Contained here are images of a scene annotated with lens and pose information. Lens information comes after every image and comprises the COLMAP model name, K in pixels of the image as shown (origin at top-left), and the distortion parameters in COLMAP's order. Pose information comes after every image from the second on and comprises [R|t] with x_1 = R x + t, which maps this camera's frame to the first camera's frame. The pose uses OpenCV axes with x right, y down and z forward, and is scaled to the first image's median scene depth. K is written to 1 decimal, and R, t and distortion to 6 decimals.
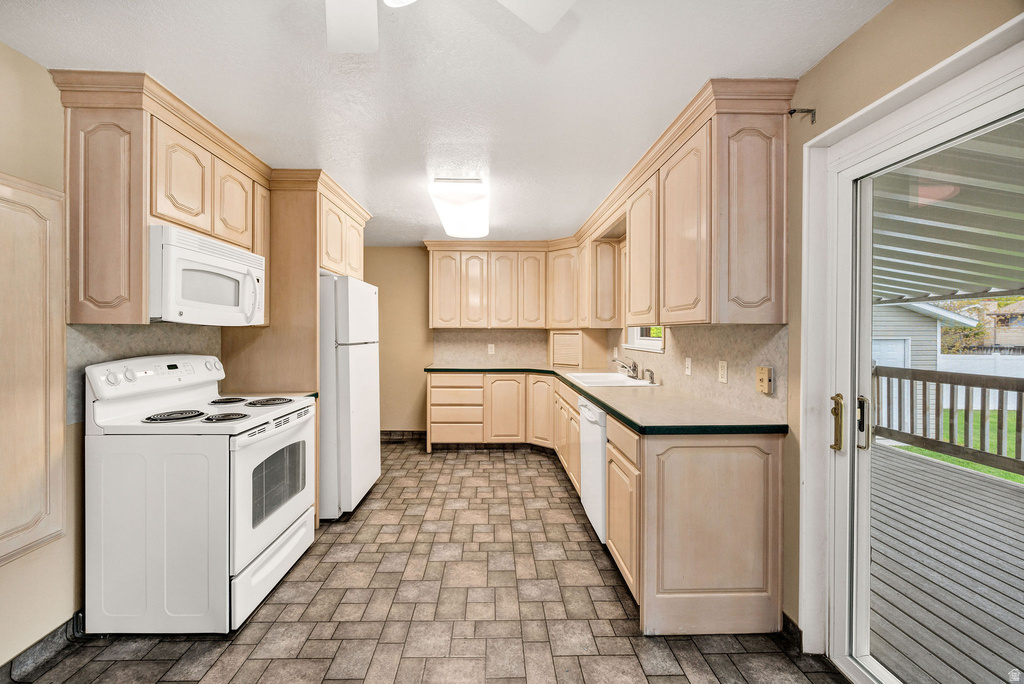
lens RADIAL K [[403.6, 0, 476.0], [0, 403.6, 335.8], [0, 0, 1]] dist [-0.001537, -0.000162]
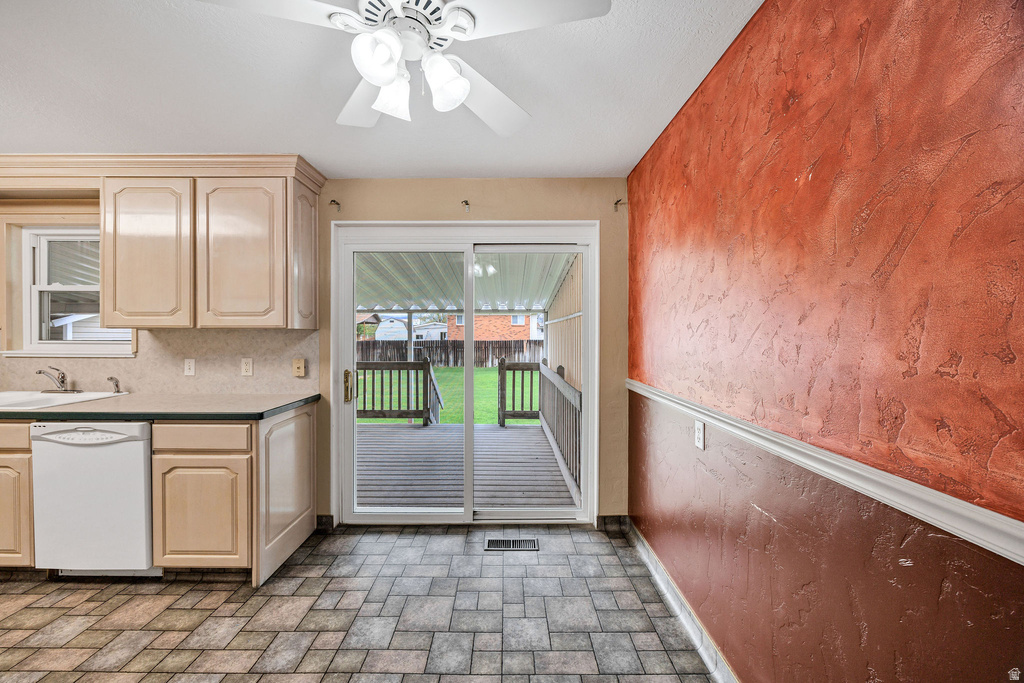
lens RADIAL K [[420.0, 0, 512.0], [0, 420.0, 341.5], [0, 0, 1]] dist [-0.001653, -0.000476]
pose [[-0.012070, -0.016694, 0.999788, -0.834921], [0.005748, 0.999843, 0.016764, -0.005967], [-0.999911, 0.005949, -0.011972, 0.258096]]
